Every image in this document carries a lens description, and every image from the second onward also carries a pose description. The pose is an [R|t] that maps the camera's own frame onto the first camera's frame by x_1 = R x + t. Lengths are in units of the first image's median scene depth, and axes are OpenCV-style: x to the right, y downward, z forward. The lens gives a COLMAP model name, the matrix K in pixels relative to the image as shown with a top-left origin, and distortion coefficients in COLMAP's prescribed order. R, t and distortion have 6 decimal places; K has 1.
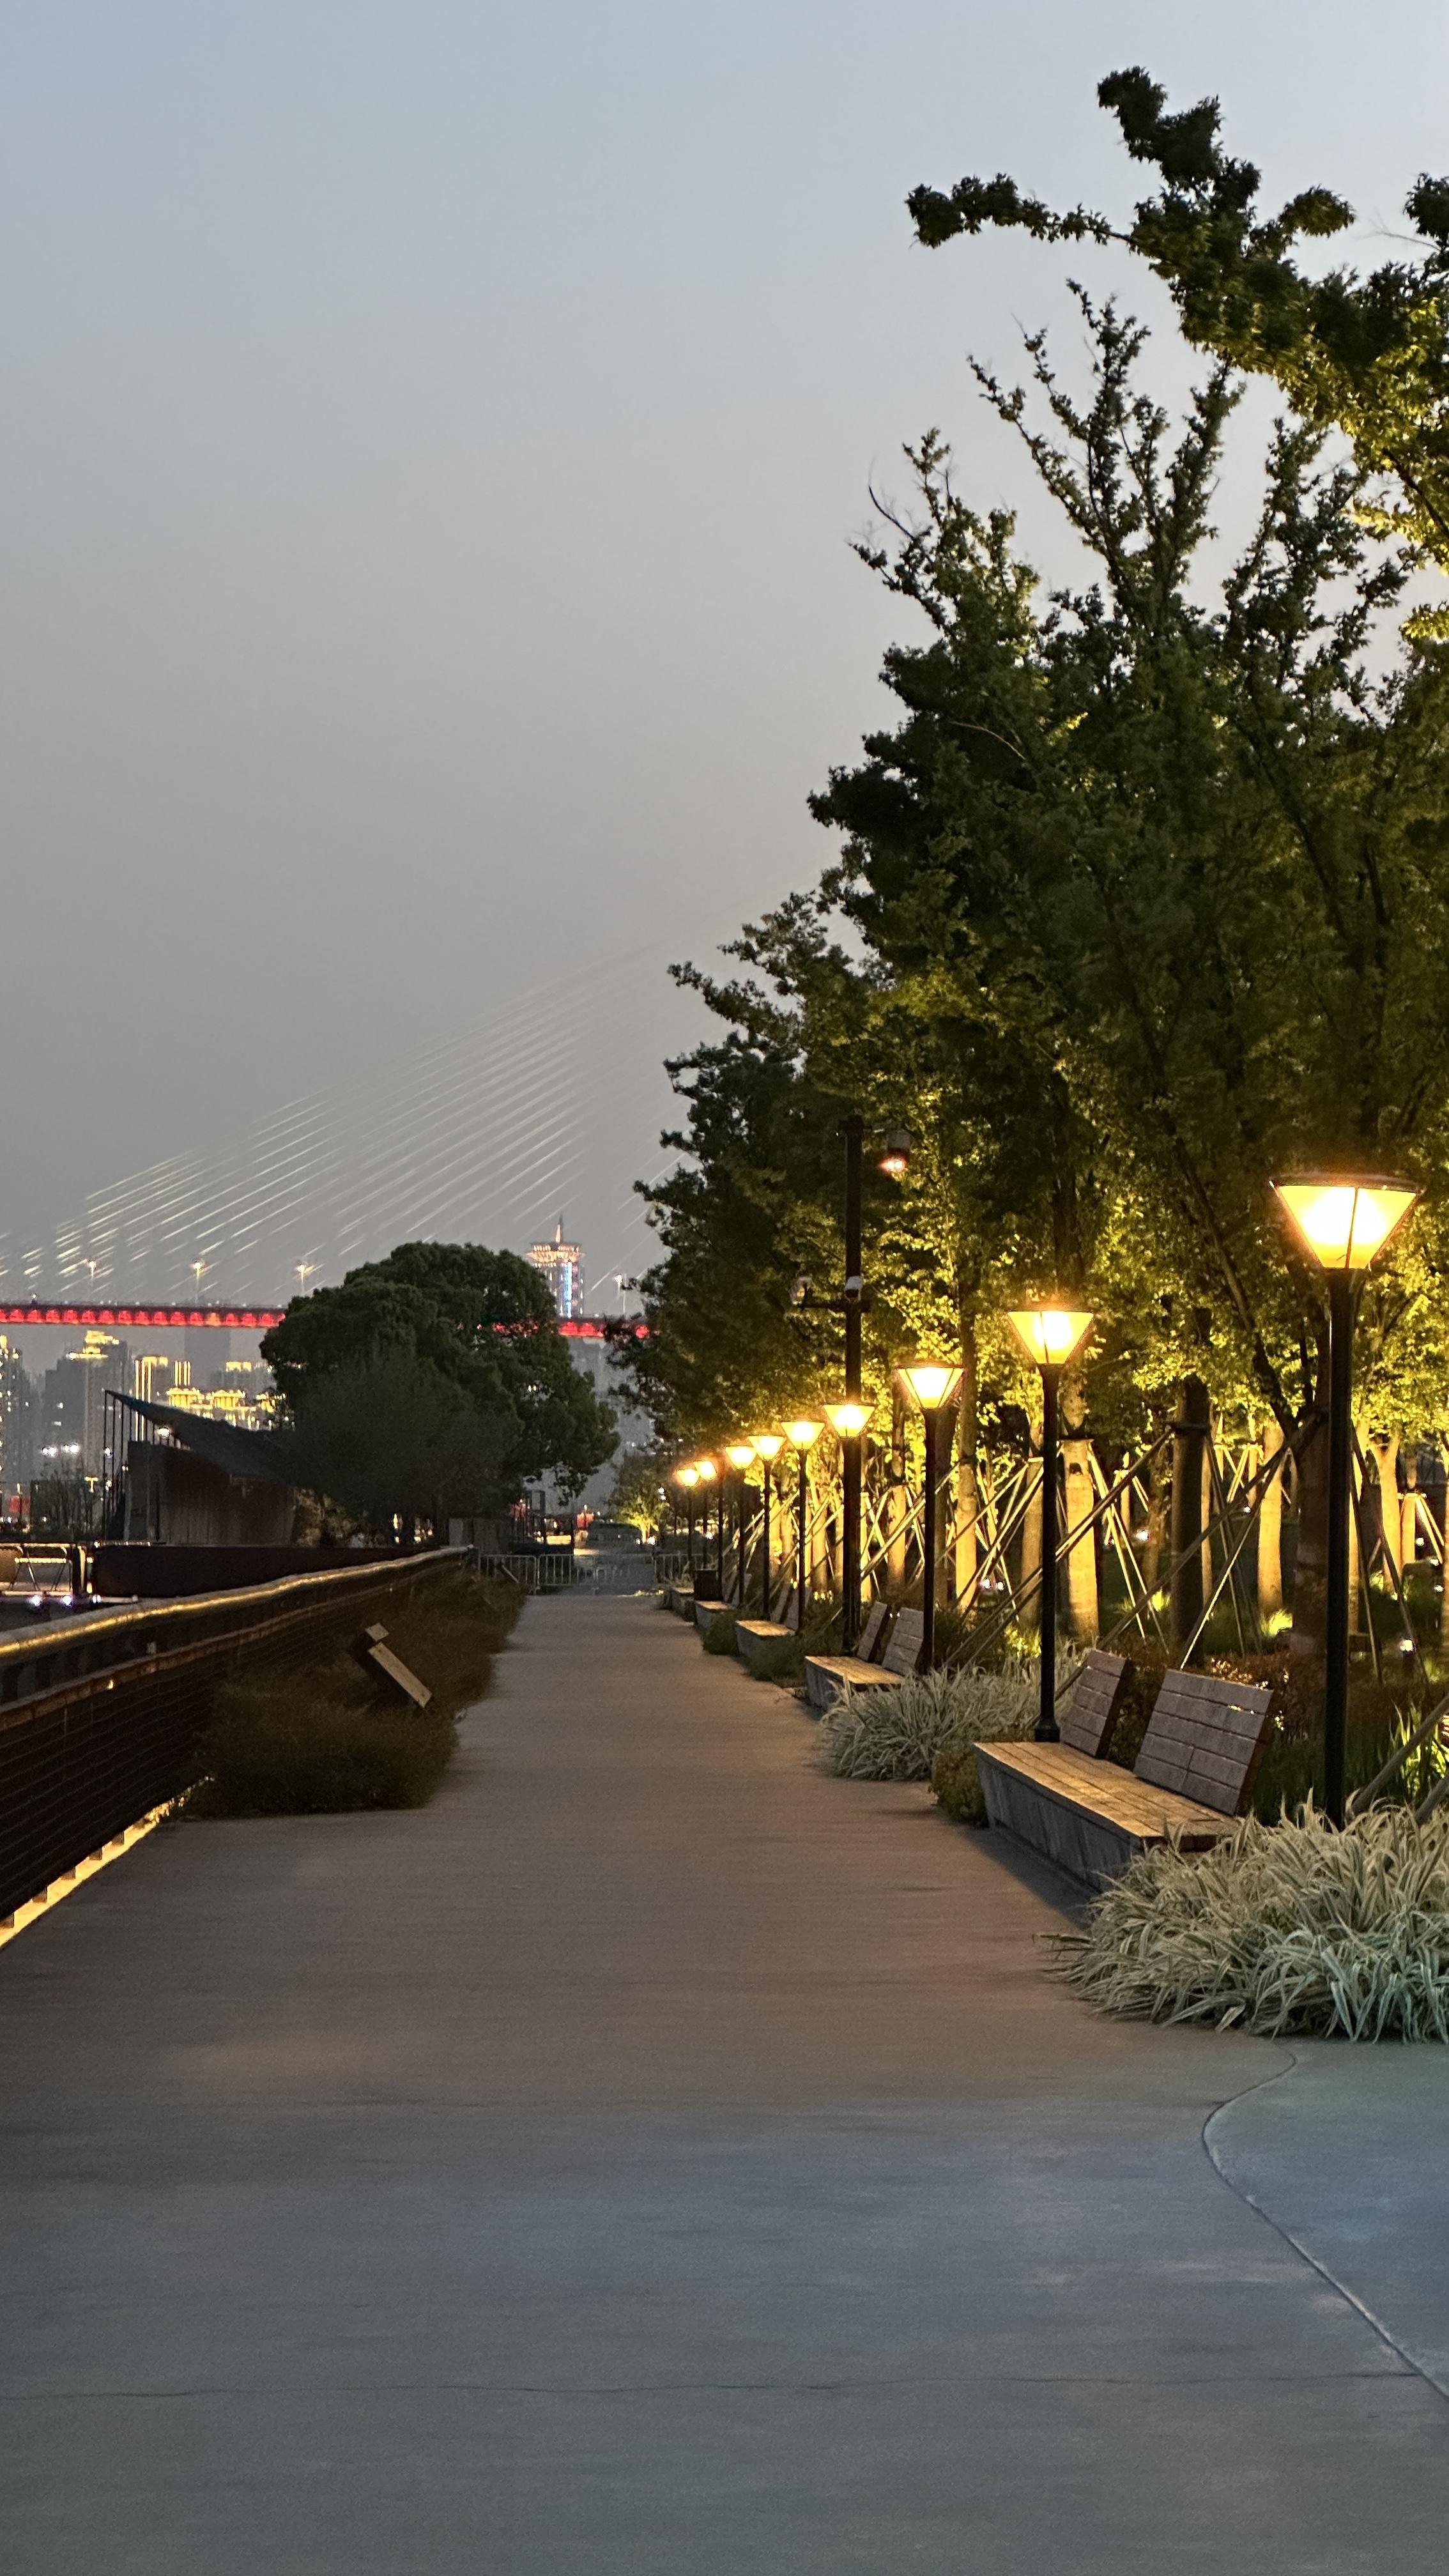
lens RADIAL K [[5364.9, 0, 724.5], [0, 5364.9, 1288.0], [0, 0, 1]] dist [-0.456829, 9.885189]
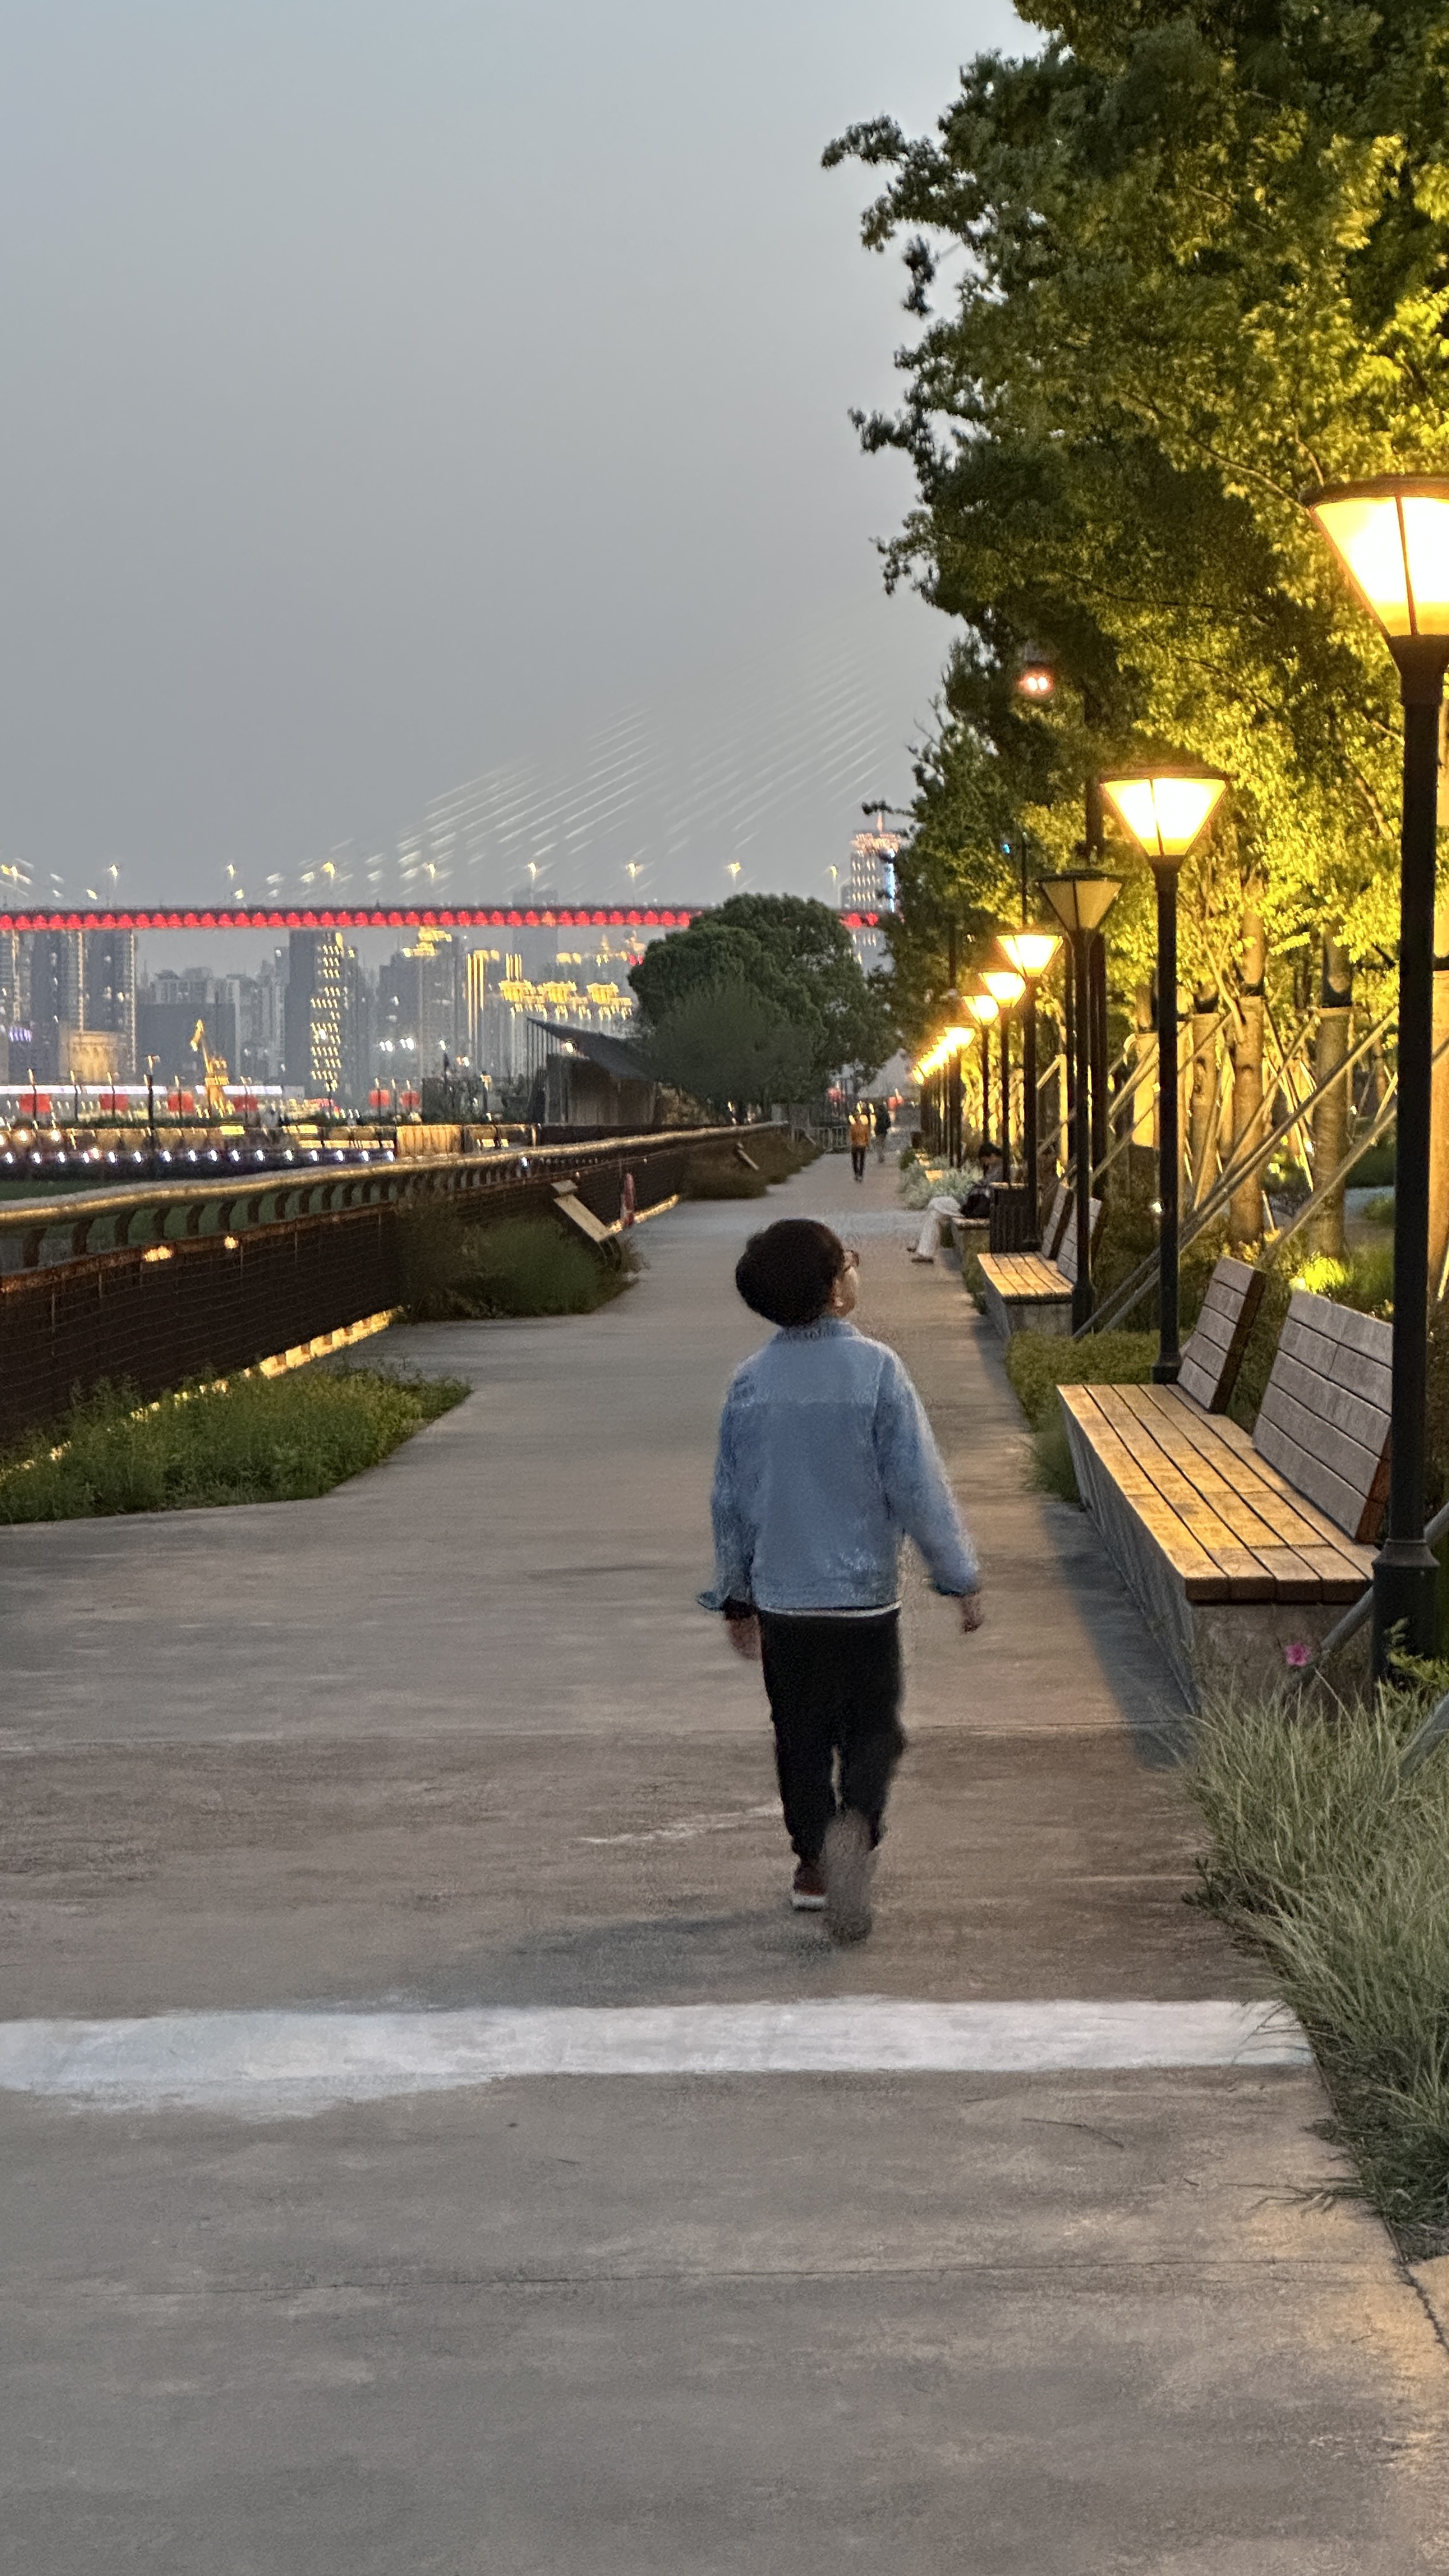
lens RADIAL K [[5364.9, 0, 724.5], [0, 5364.9, 1288.0], [0, 0, 1]] dist [-0.456829, 9.885189]
pose [[0.997945, -0.016530, -0.061912, 0.031757], [0.021302, 0.996786, 0.077220, -0.025180], [0.060437, -0.078380, 0.995090, -0.574351]]
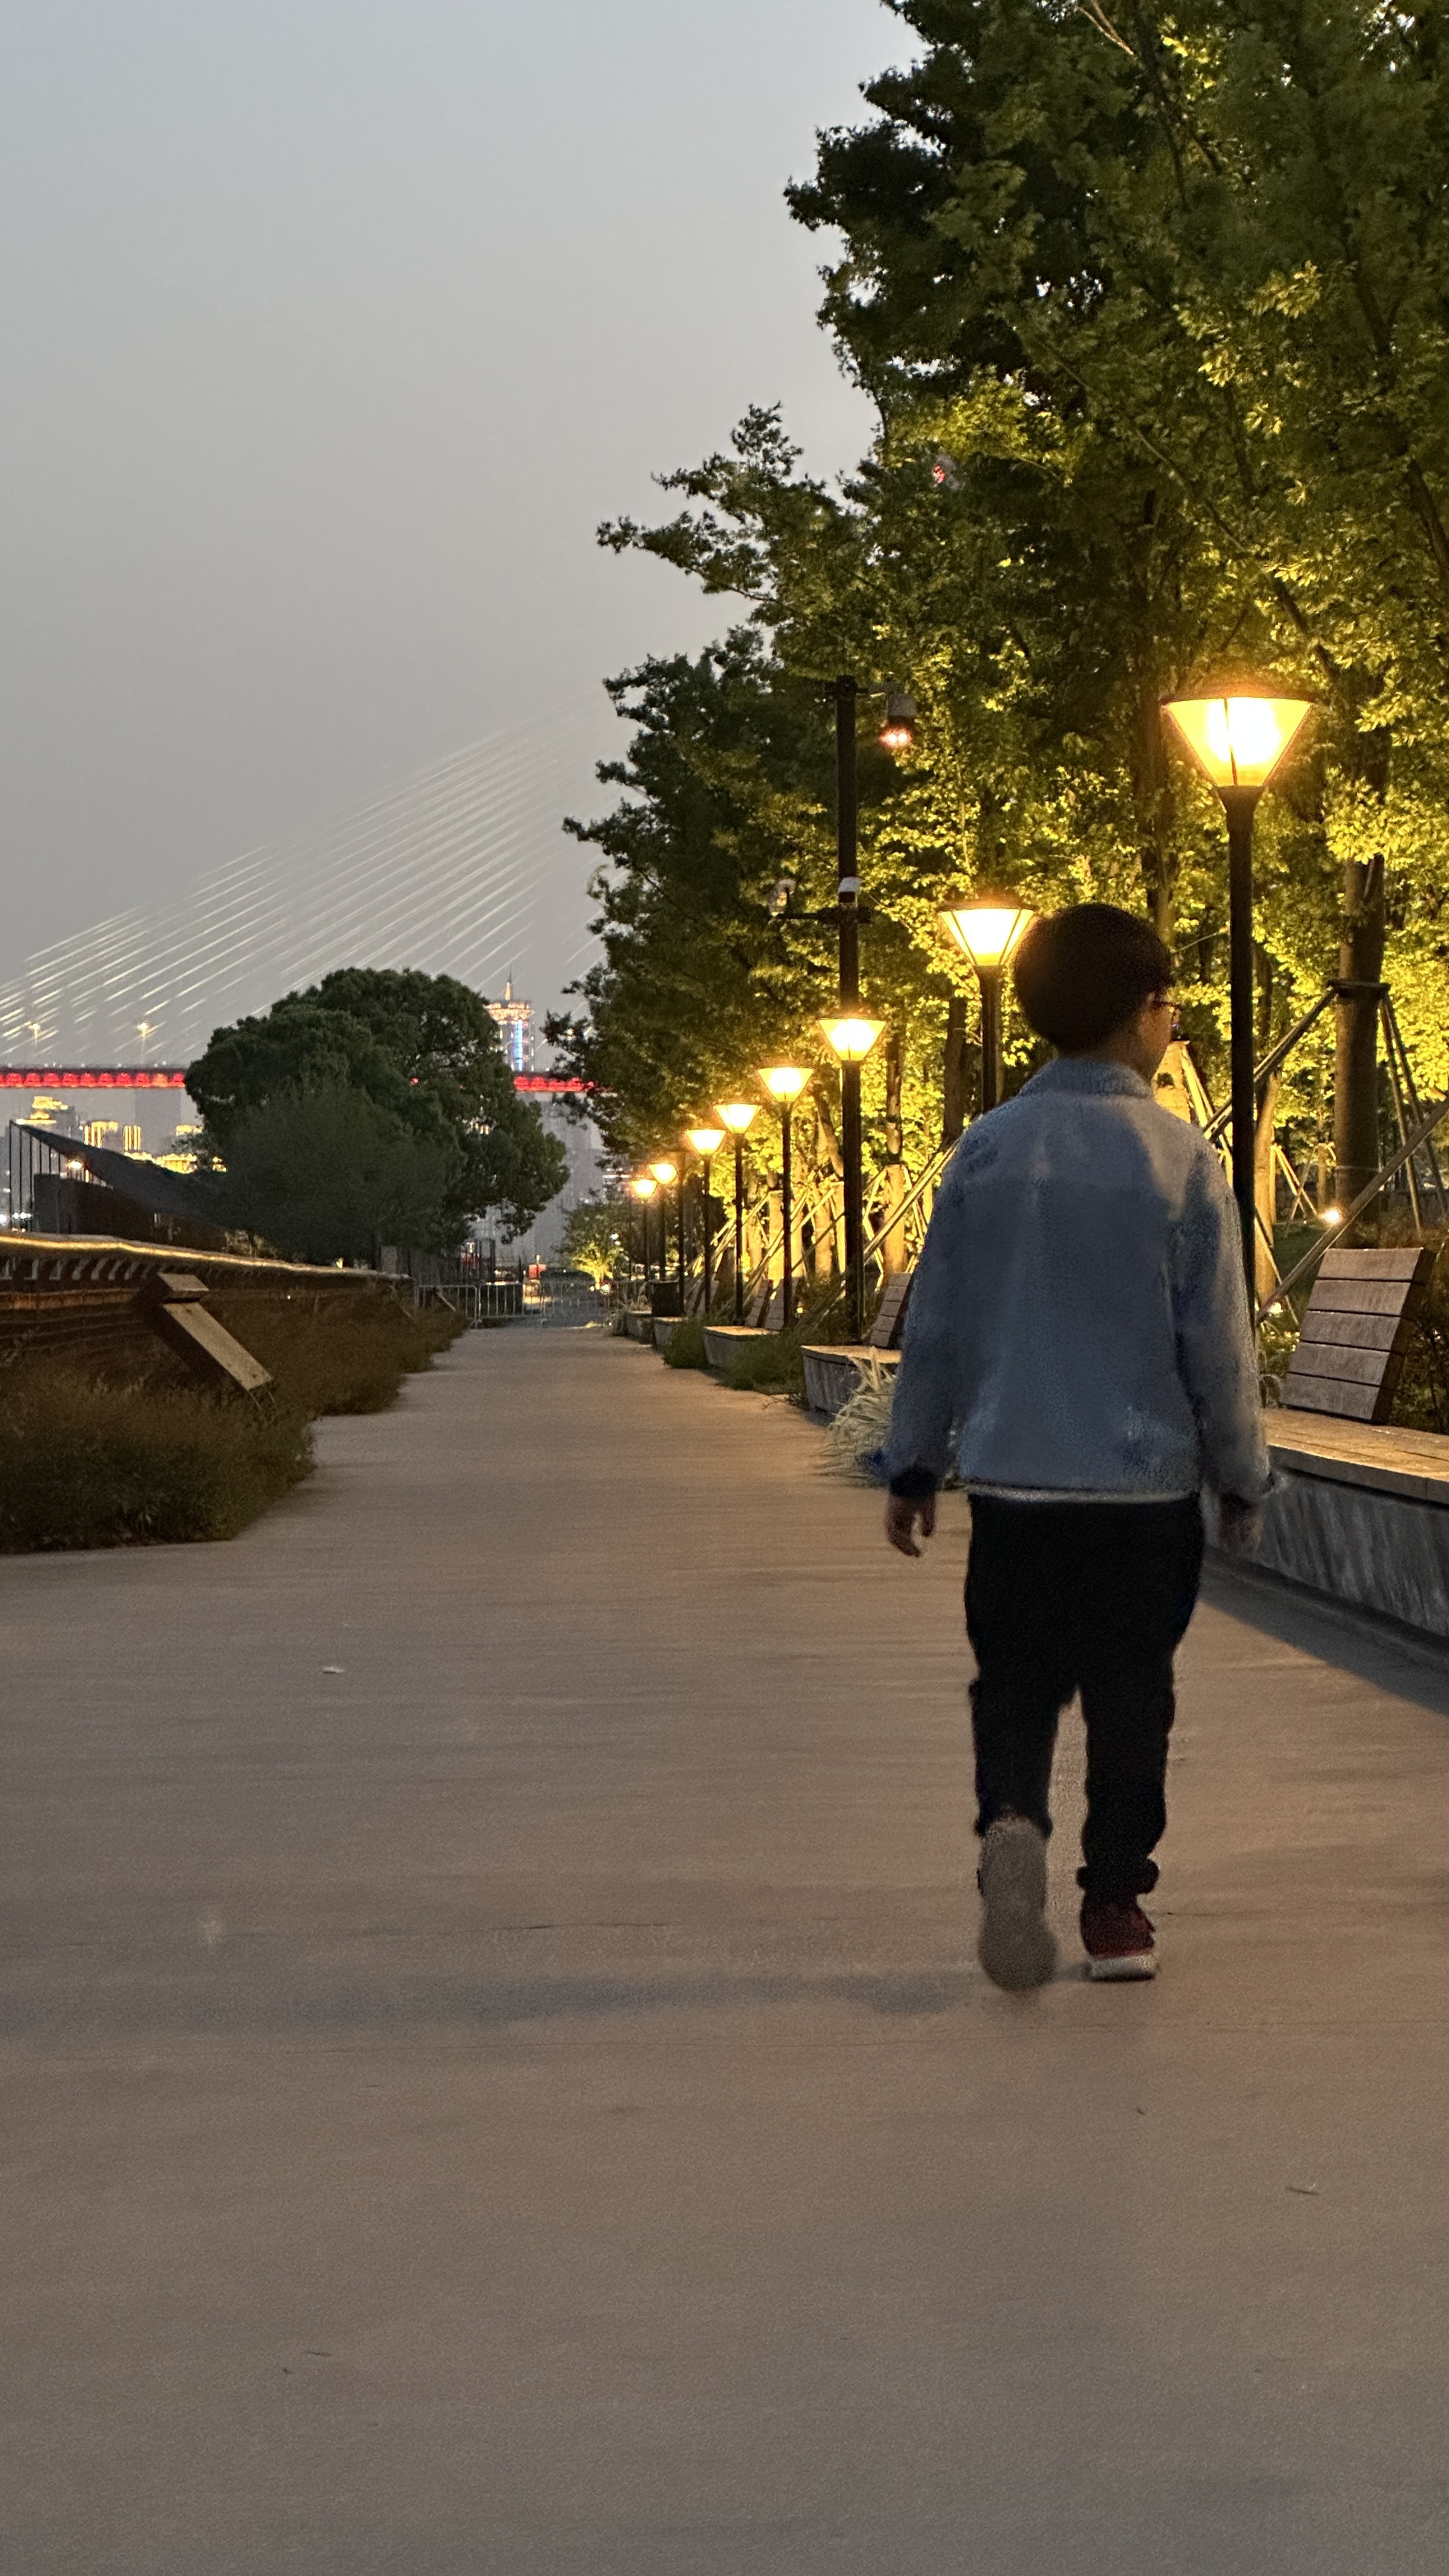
lens RADIAL K [[5364.9, 0, 724.5], [0, 5364.9, 1288.0], [0, 0, 1]] dist [-0.456829, 9.885189]
pose [[0.999820, -0.016980, 0.008444, -0.000947], [0.016578, 0.998823, 0.045573, 0.010907], [-0.009208, -0.045425, 0.998925, 0.101754]]
